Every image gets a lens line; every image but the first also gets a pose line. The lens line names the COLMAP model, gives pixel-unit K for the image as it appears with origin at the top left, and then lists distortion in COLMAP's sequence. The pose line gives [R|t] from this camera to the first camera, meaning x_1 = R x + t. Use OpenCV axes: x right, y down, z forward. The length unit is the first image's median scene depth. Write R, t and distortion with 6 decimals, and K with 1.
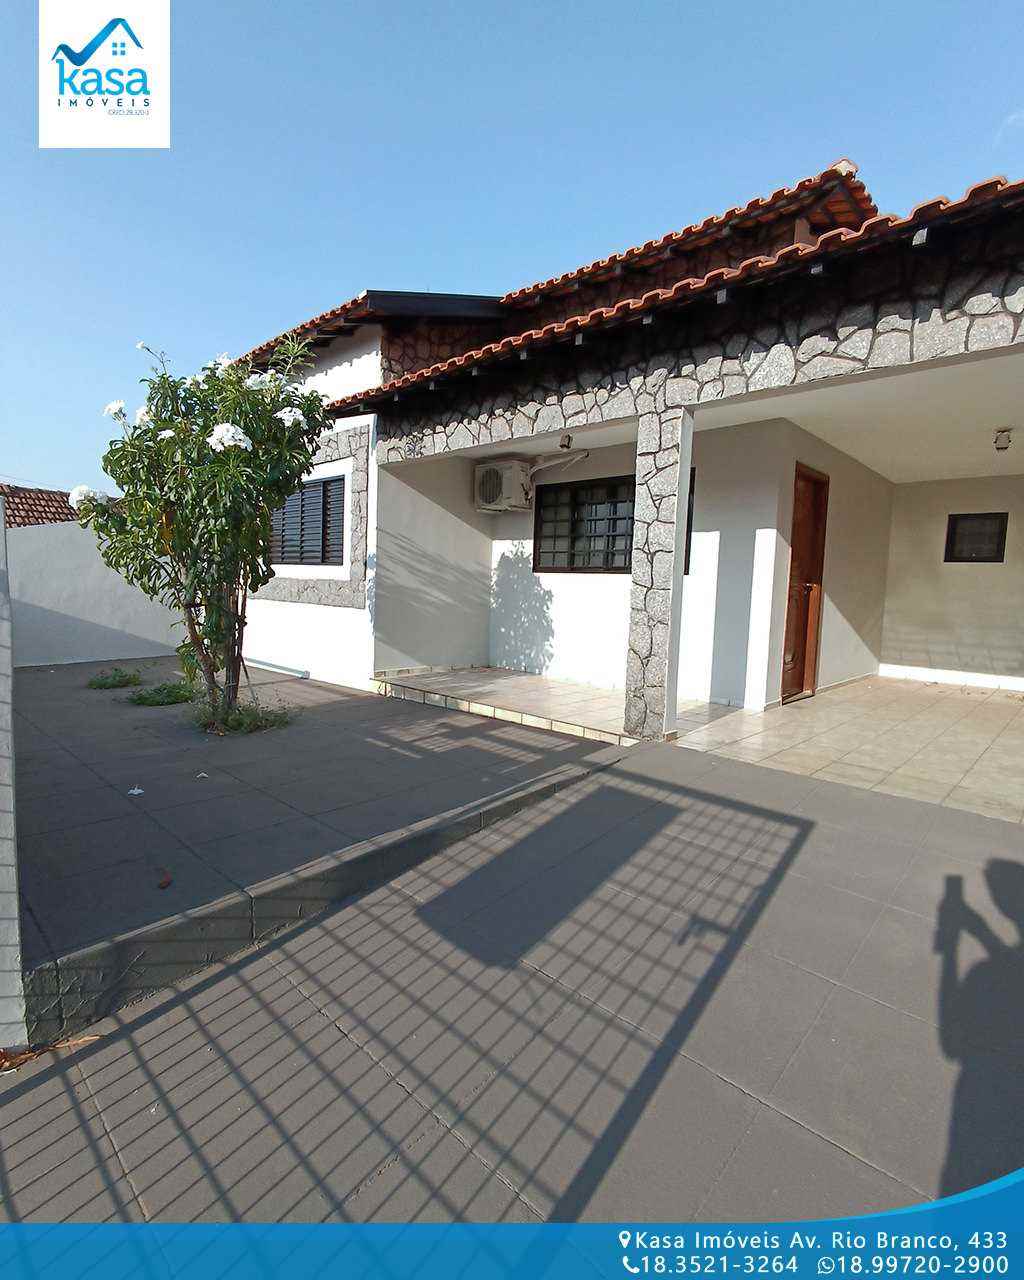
lens RADIAL K [[604.6, 0, 510.0], [0, 604.6, 637.7], [0, 0, 1]] dist [-0.011942, -0.000128]
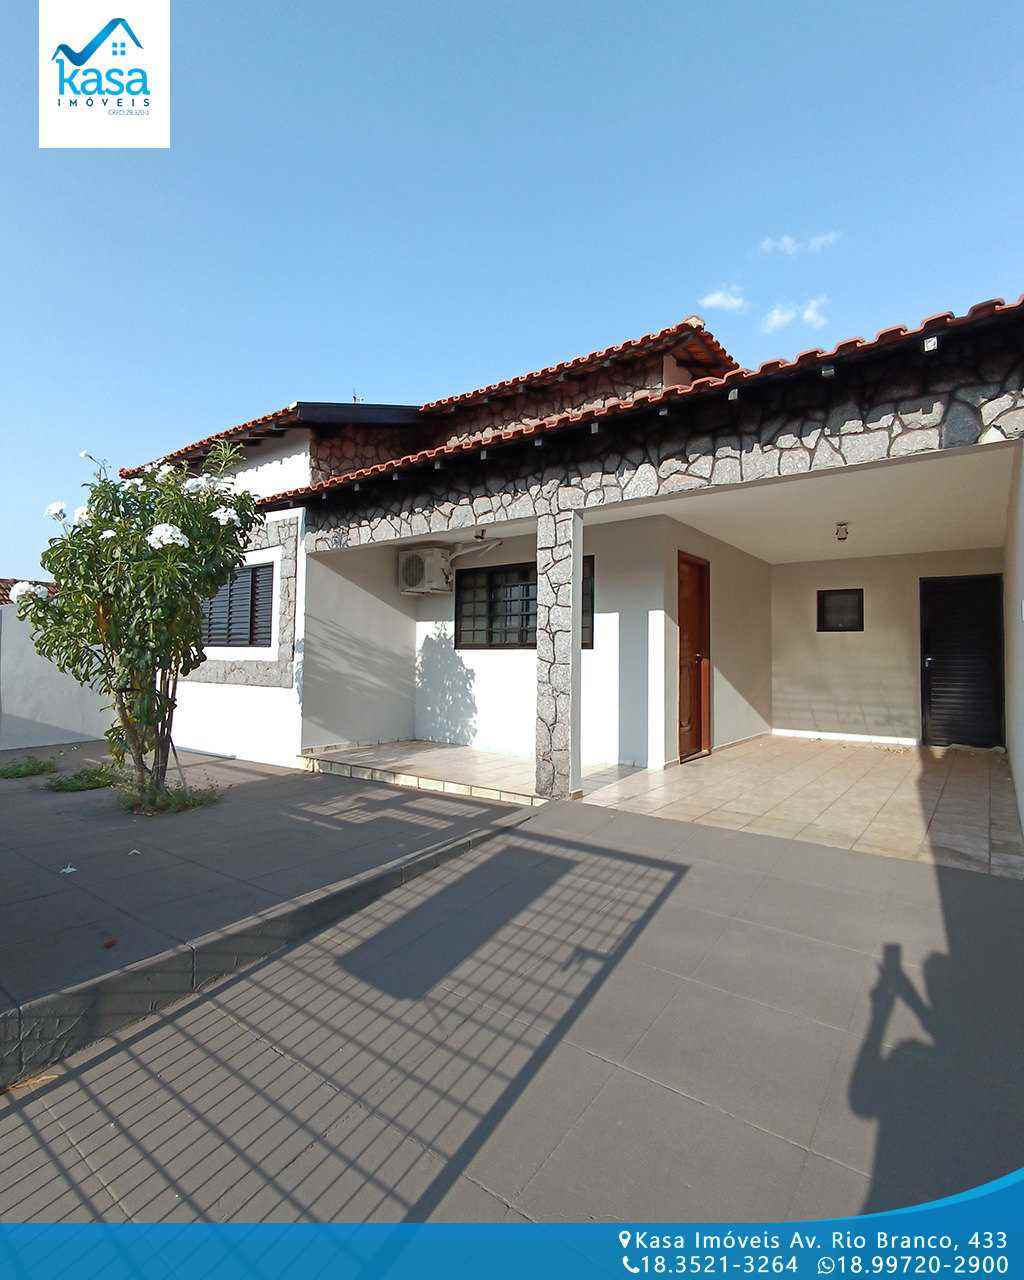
lens RADIAL K [[623.9, 0, 518.7], [0, 623.9, 636.4], [0, 0, 1]] dist [-0.002638, -0.000123]
pose [[0.992563, -0.019606, 0.120143, 0.025342], [0.033656, 0.992672, -0.116055, 0.002255], [-0.116987, 0.119235, 0.985950, -0.152225]]
